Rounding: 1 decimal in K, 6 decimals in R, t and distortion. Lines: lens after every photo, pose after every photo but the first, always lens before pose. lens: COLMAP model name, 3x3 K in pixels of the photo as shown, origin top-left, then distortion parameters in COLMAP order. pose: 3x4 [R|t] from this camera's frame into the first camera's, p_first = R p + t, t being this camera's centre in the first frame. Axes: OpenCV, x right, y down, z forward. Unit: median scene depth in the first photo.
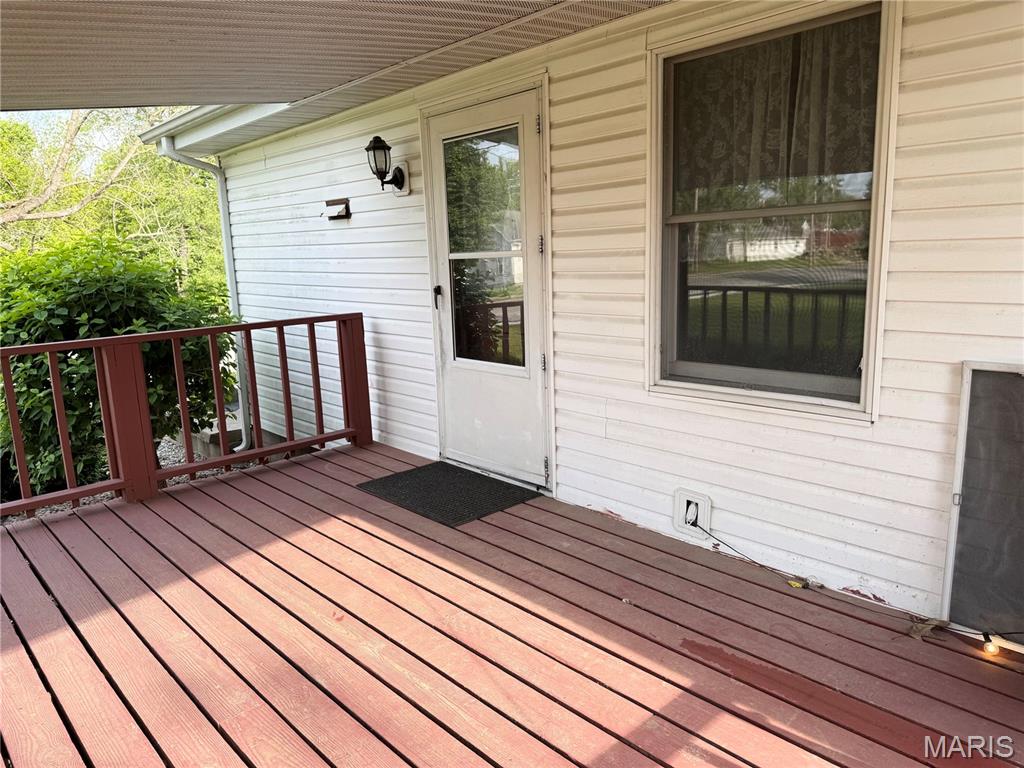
lens RADIAL K [[714.0, 0, 513.0], [0, 714.0, 386.7], [0, 0, 1]] dist [0.100136, -0.161742]
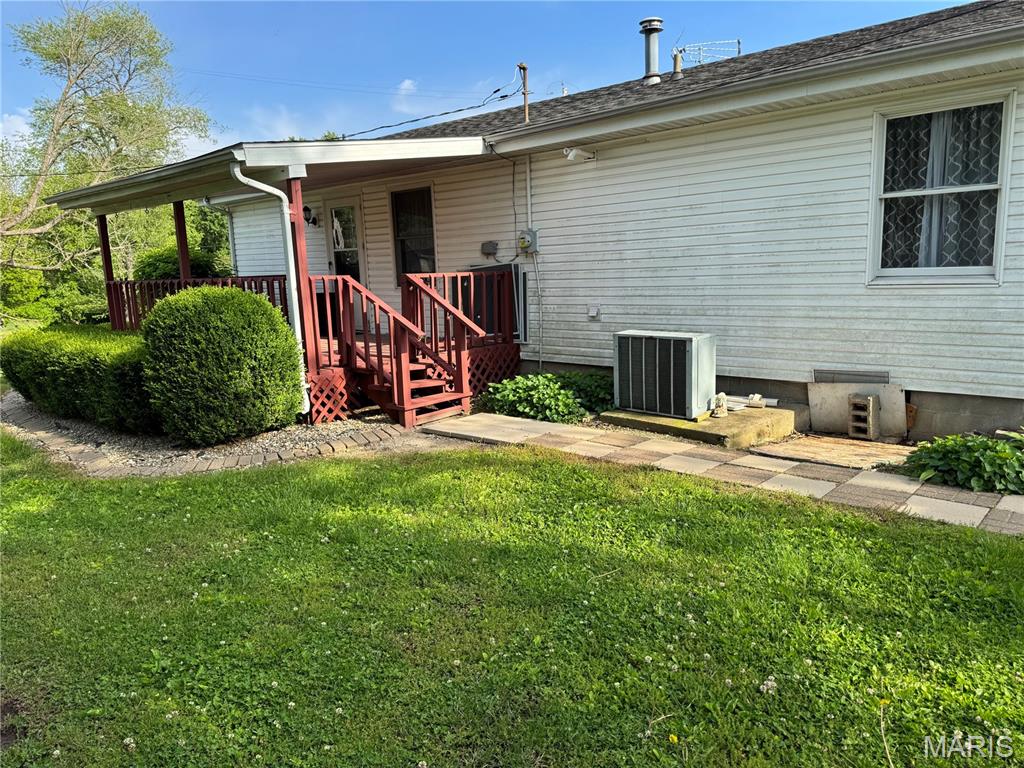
lens RADIAL K [[714.0, 0, 513.0], [0, 714.0, 386.7], [0, 0, 1]] dist [0.100136, -0.161742]
pose [[0.994965, -0.016416, 0.098870, 0.299300], [0.018676, 0.999584, -0.021980, 0.395174], [-0.098468, 0.023716, 0.994858, -1.717923]]
